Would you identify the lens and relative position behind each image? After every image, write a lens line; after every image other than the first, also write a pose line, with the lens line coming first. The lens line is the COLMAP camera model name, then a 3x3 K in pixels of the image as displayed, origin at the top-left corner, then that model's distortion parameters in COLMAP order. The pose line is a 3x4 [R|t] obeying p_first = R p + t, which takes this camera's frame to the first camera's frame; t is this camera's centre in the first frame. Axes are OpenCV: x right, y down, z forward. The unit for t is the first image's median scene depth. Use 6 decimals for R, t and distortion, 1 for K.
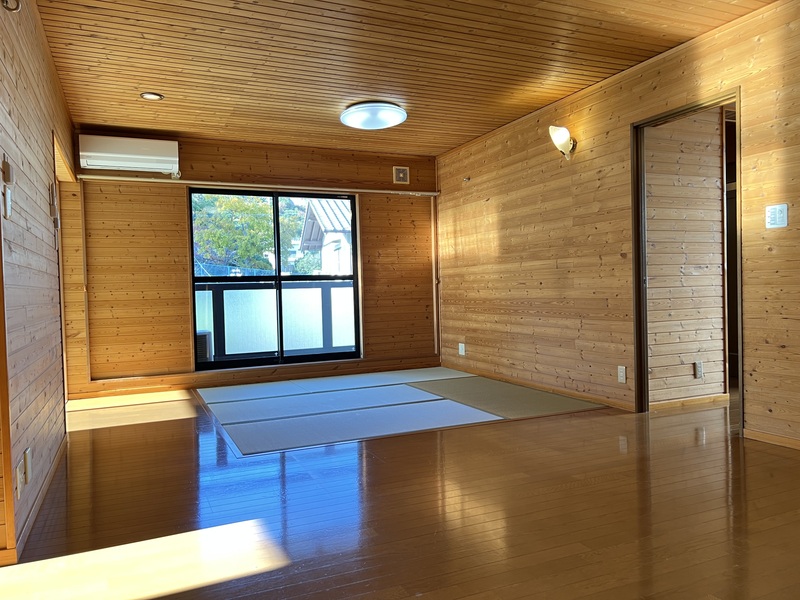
lens RADIAL K [[606.5, 0, 400.3], [0, 606.5, 301.5], [0, 0, 1]] dist [0.009216, -0.018873]
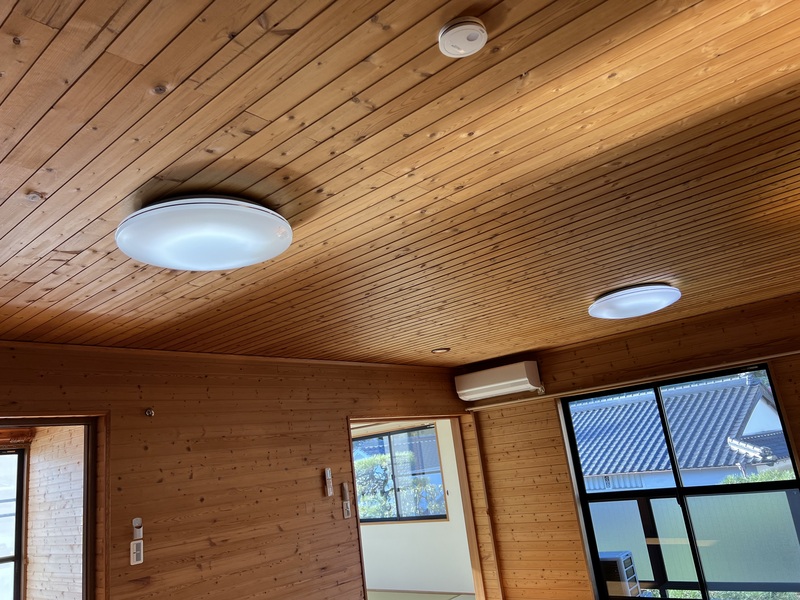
lens RADIAL K [[606.5, 0, 394.8], [0, 606.5, 298.7], [0, 0, 1]] dist [0.009216, -0.018873]
pose [[0.427011, -0.267182, -0.863872, 0.429025], [0.085207, 0.962989, -0.255720, -0.120610], [0.900223, 0.035587, 0.433972, 0.353036]]
